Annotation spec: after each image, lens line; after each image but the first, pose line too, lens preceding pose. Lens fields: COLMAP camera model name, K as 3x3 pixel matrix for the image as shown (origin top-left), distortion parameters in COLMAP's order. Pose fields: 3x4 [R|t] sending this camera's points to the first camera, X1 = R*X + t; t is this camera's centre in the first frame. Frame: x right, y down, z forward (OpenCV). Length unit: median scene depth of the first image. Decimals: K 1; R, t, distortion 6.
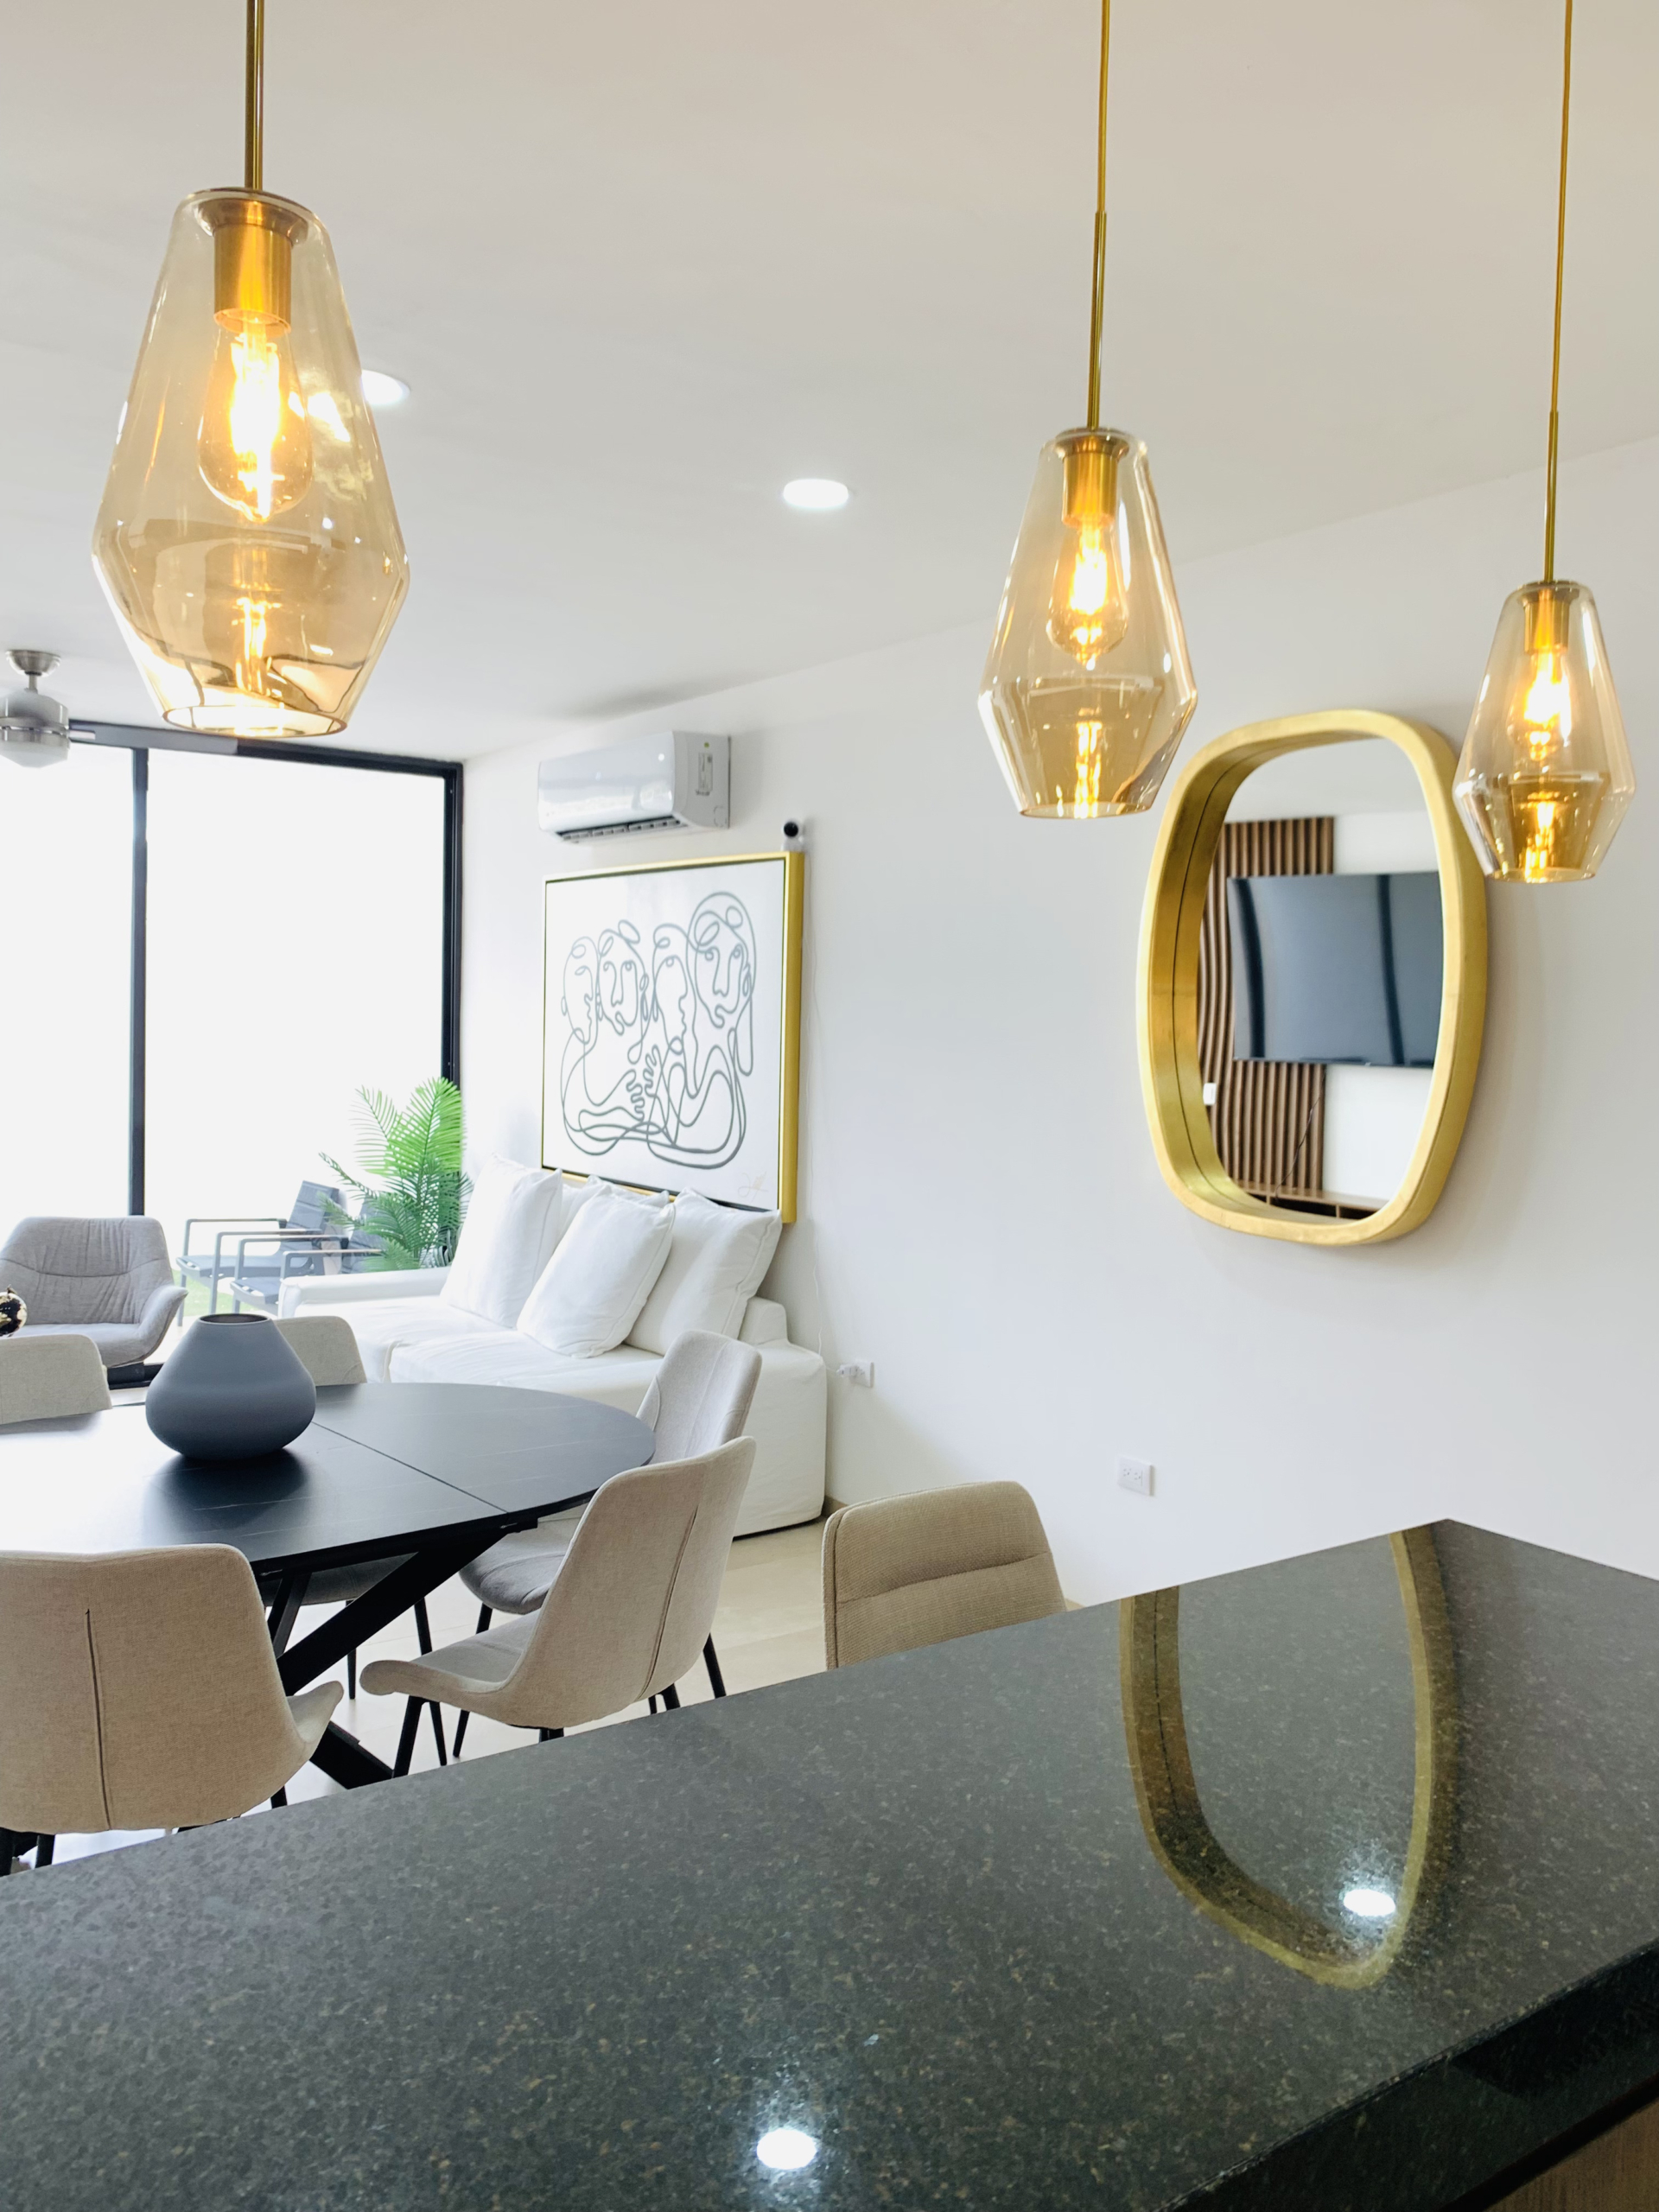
lens RADIAL K [[1689.1, 0, 854.7], [0, 1689.1, 1072.1], [0, 0, 1]] dist [0.077489, -0.128588]
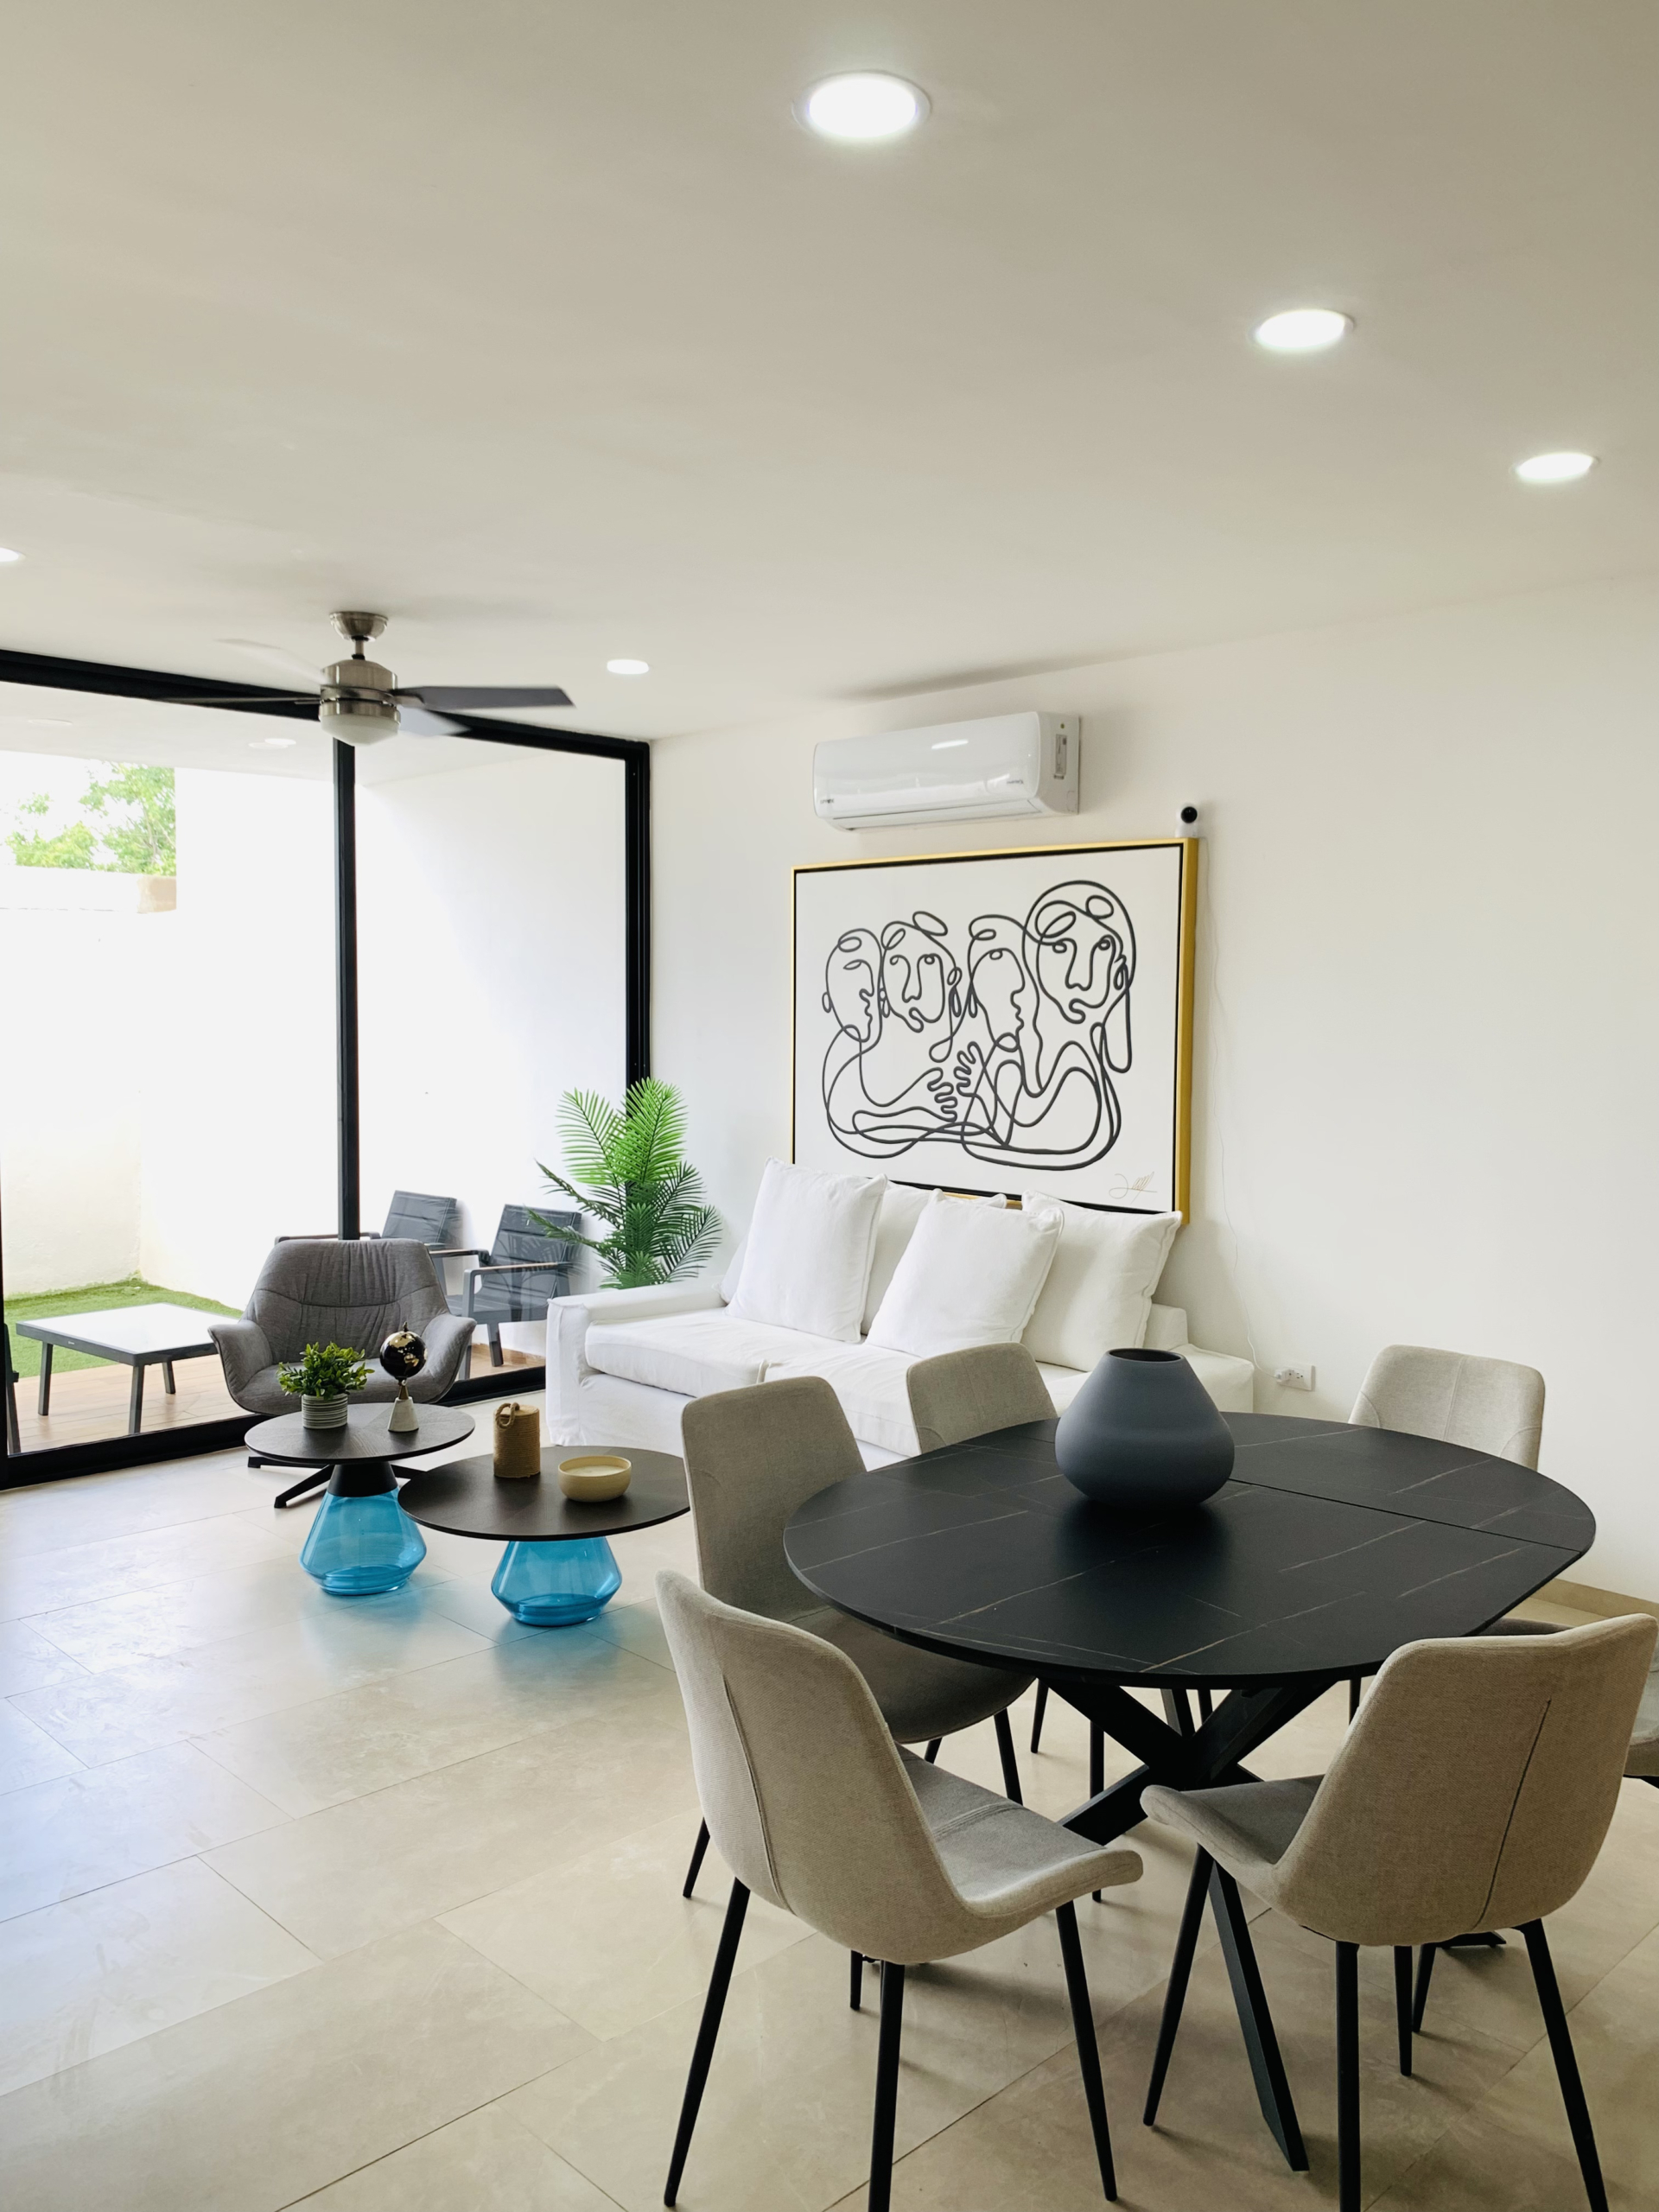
lens RADIAL K [[1689.1, 0, 851.0], [0, 1689.1, 1111.5], [0, 0, 1]] dist [0.077489, -0.128588]
pose [[0.987822, -0.023340, 0.153830, -0.342647], [0.018474, 0.999285, 0.032987, -0.009742], [-0.154490, -0.029743, 0.987547, 0.067268]]
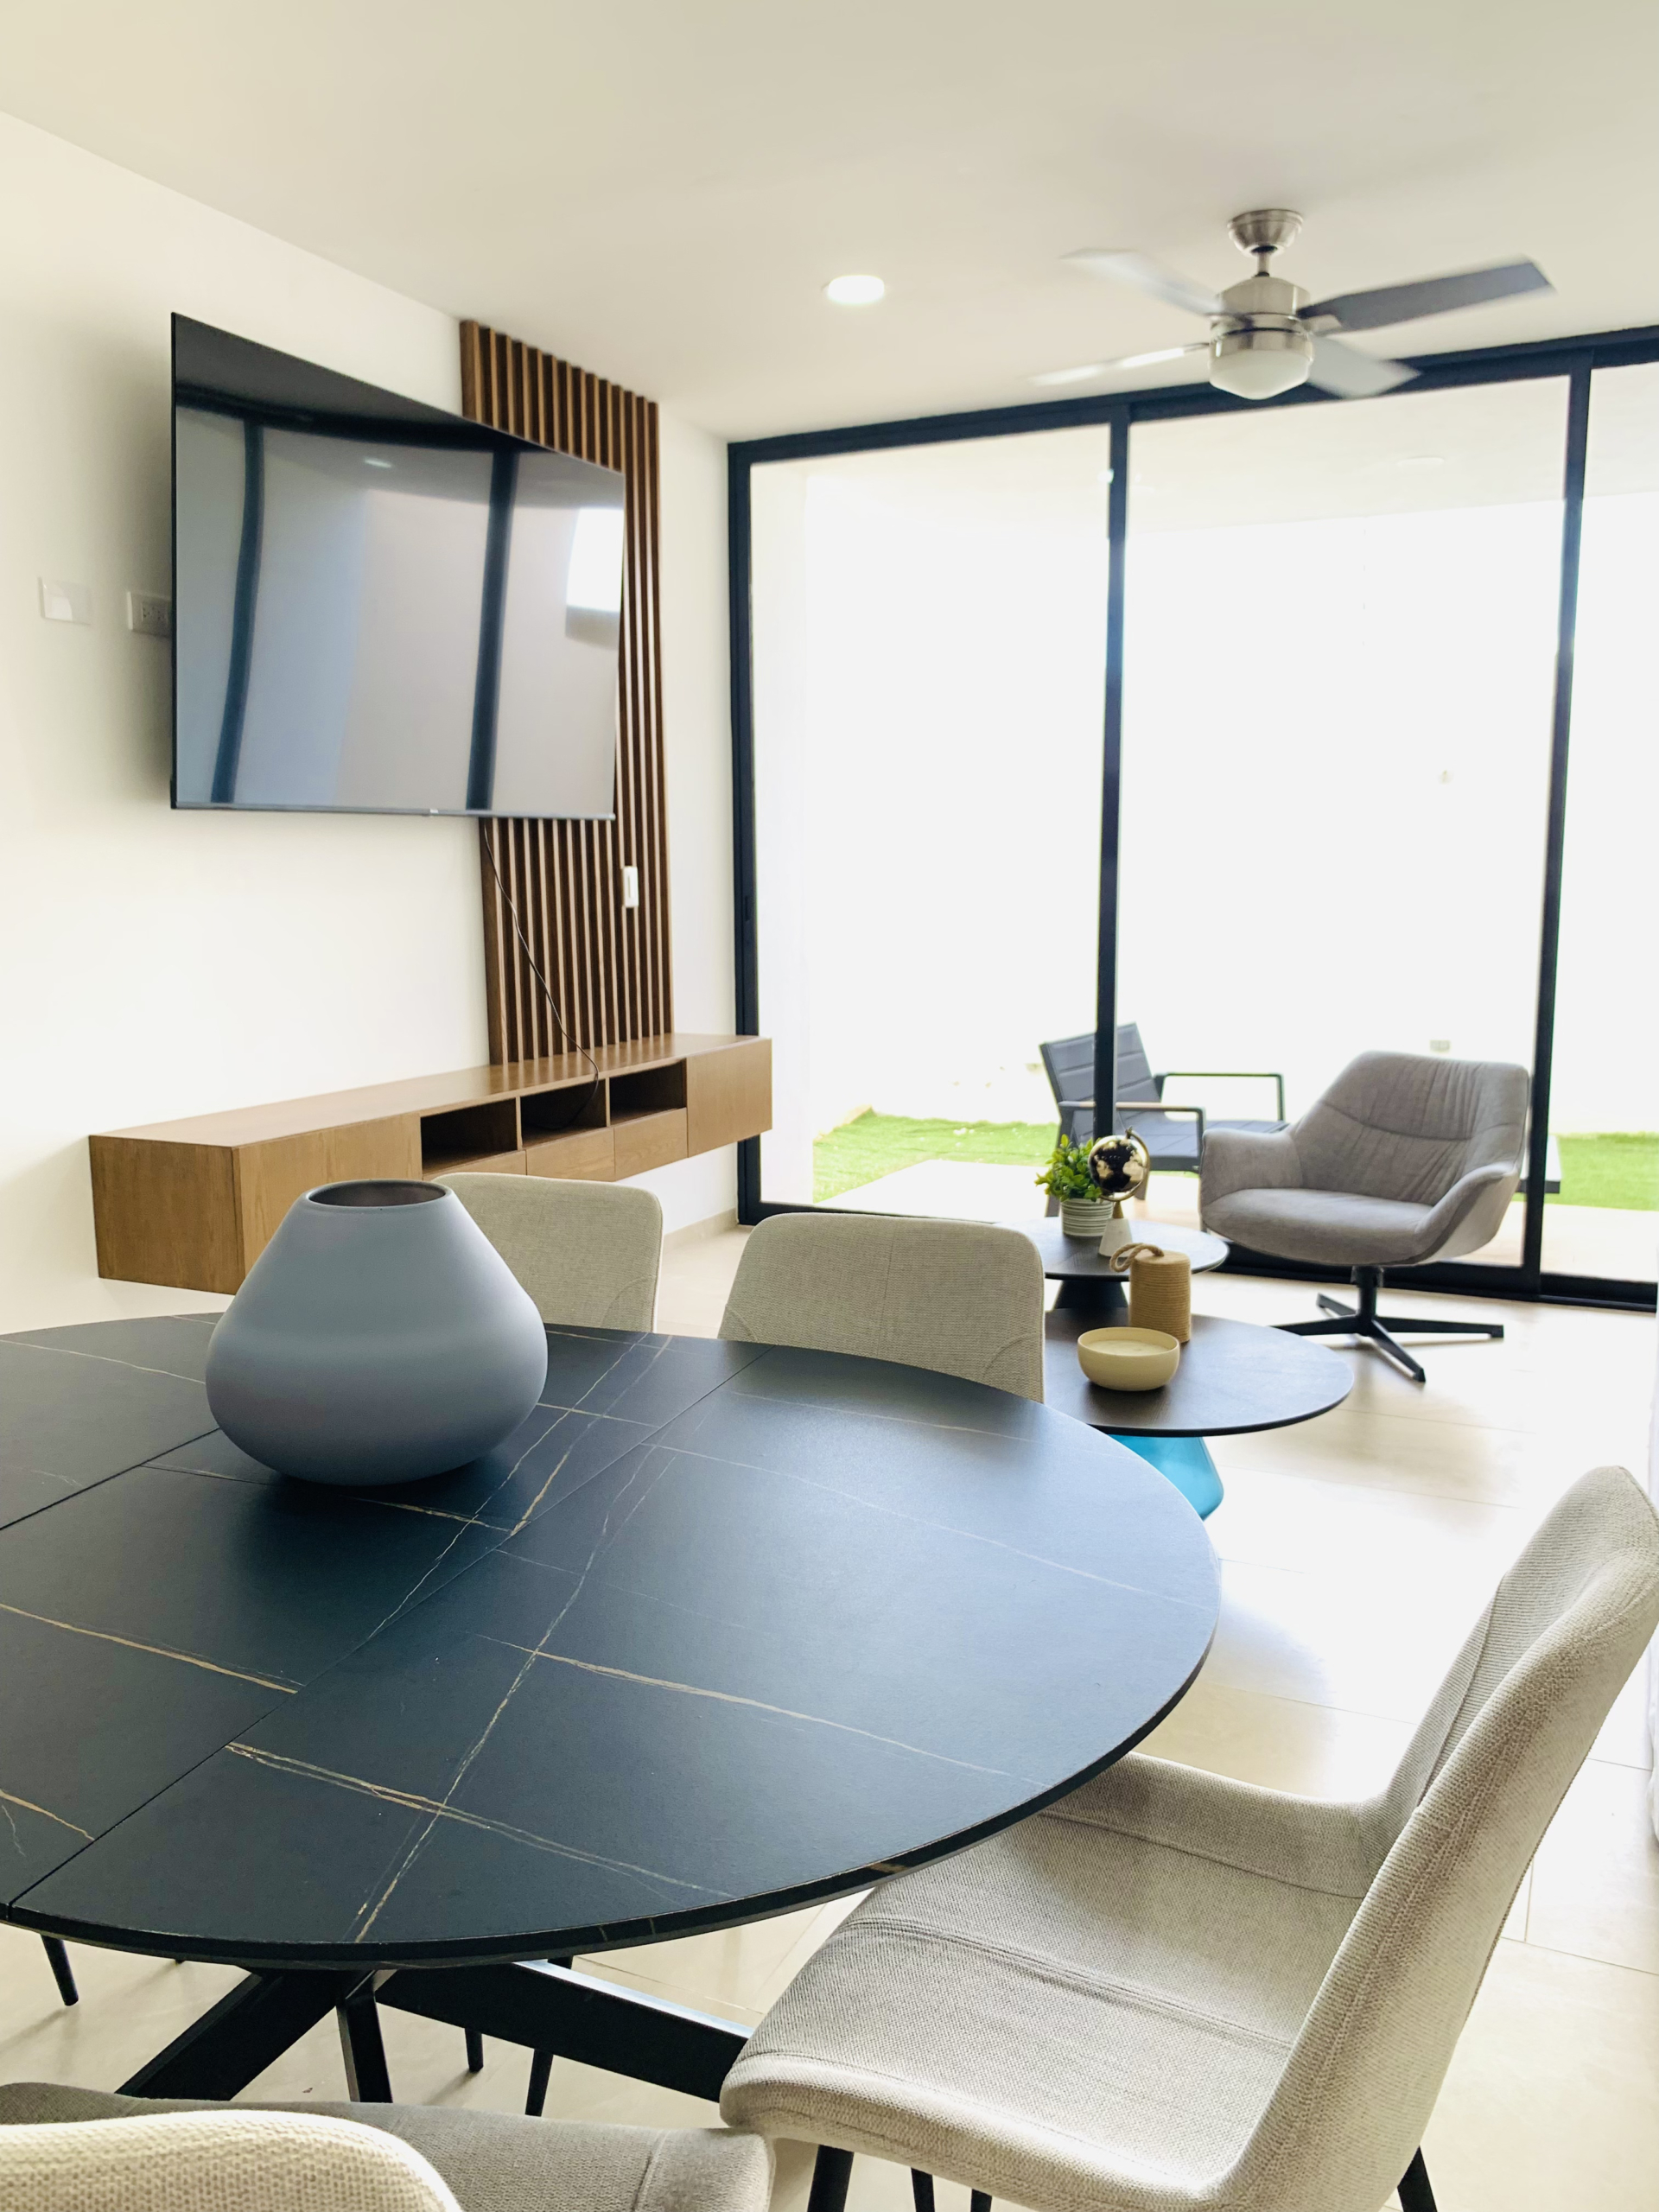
lens RADIAL K [[1689.1, 0, 821.8], [0, 1689.1, 1109.5], [0, 0, 1]] dist [0.077489, -0.128588]
pose [[0.480783, 0.101847, -0.870905, 0.062485], [-0.013218, 0.993960, 0.108940, 0.035039], [0.876740, -0.040865, 0.479226, 0.462132]]
